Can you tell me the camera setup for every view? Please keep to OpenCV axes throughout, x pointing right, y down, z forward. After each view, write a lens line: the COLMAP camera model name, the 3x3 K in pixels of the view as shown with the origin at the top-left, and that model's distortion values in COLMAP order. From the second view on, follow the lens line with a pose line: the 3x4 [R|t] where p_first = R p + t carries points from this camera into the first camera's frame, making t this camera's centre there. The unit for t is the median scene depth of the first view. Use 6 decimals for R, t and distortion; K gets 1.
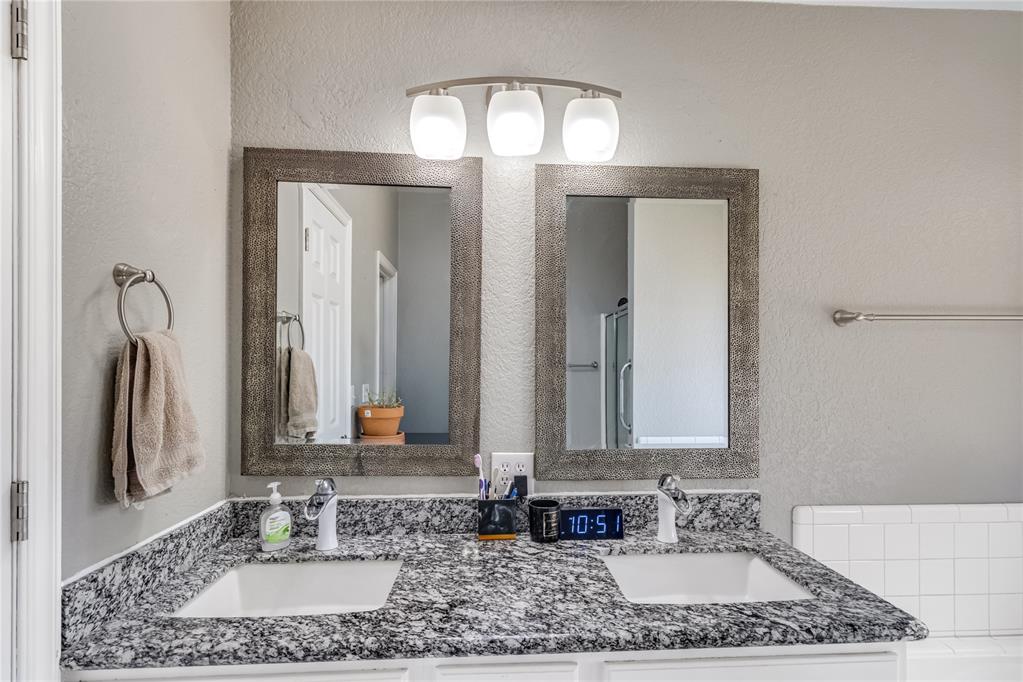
lens RADIAL K [[490.4, 0, 508.4], [0, 490.4, 374.7], [0, 0, 1]] dist [0.002159, 0.000614]
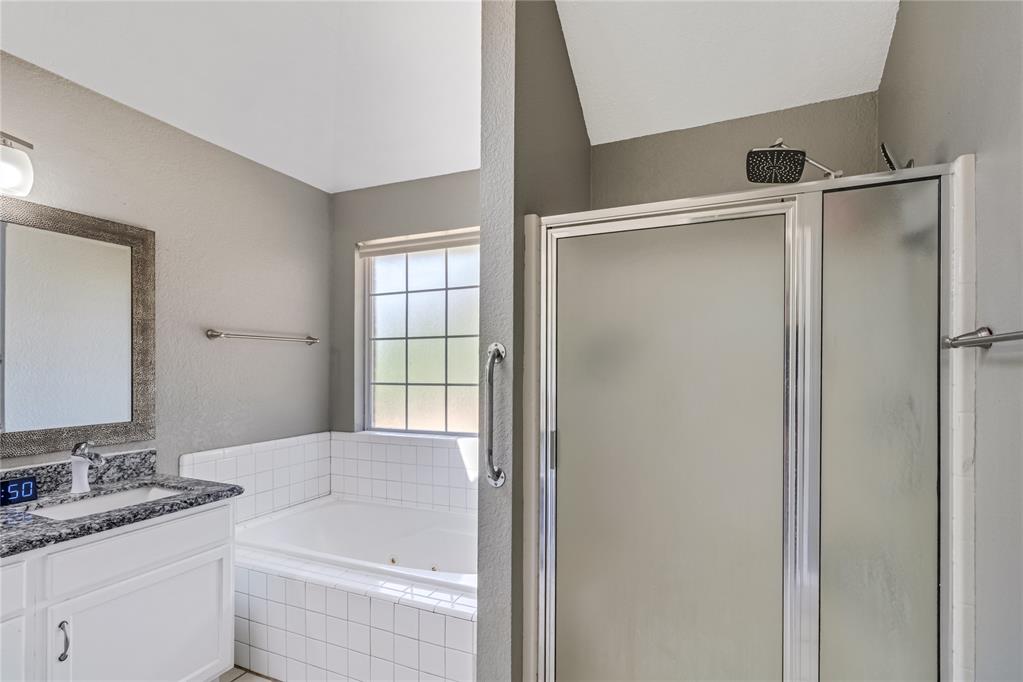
lens RADIAL K [[490.4, 0, 522.8], [0, 490.4, 364.3], [0, 0, 1]] dist [0.002159, 0.000614]
pose [[0.432867, 0.003653, 0.901451, -0.368669], [0.003540, 0.999977, -0.005753, -0.004155], [-0.901451, 0.005682, 0.432844, -0.684824]]
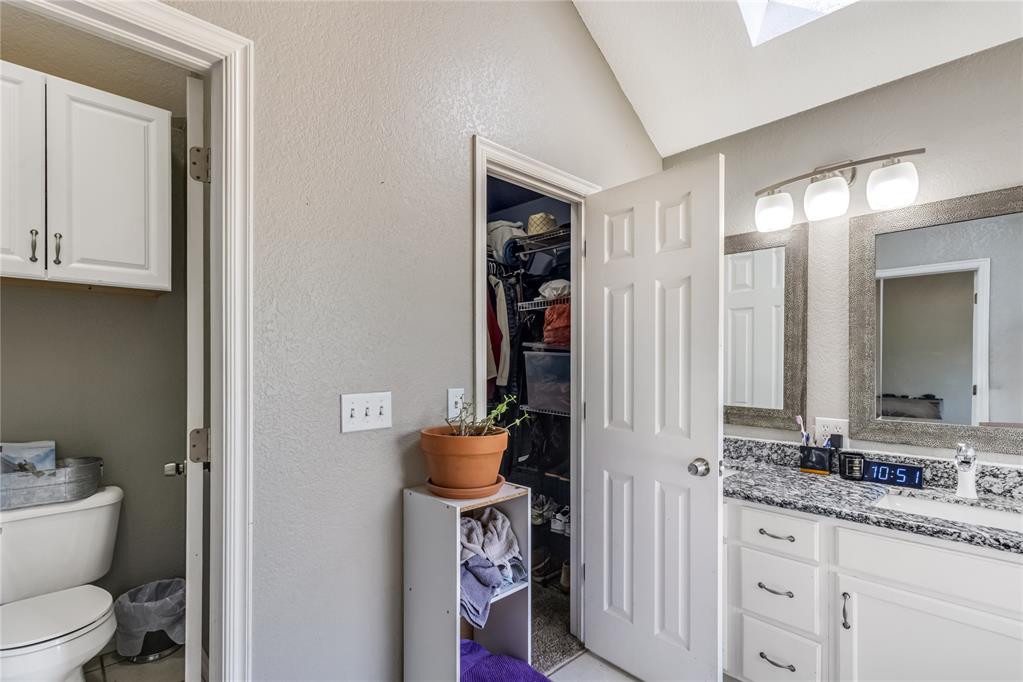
lens RADIAL K [[490.4, 0, 521.5], [0, 490.4, 362.9], [0, 0, 1]] dist [0.002159, 0.000614]
pose [[0.663900, -0.000997, -0.747821, 0.502496], [-0.004102, 0.999979, -0.004975, 0.004792], [0.747810, 0.006370, 0.663882, -0.679833]]
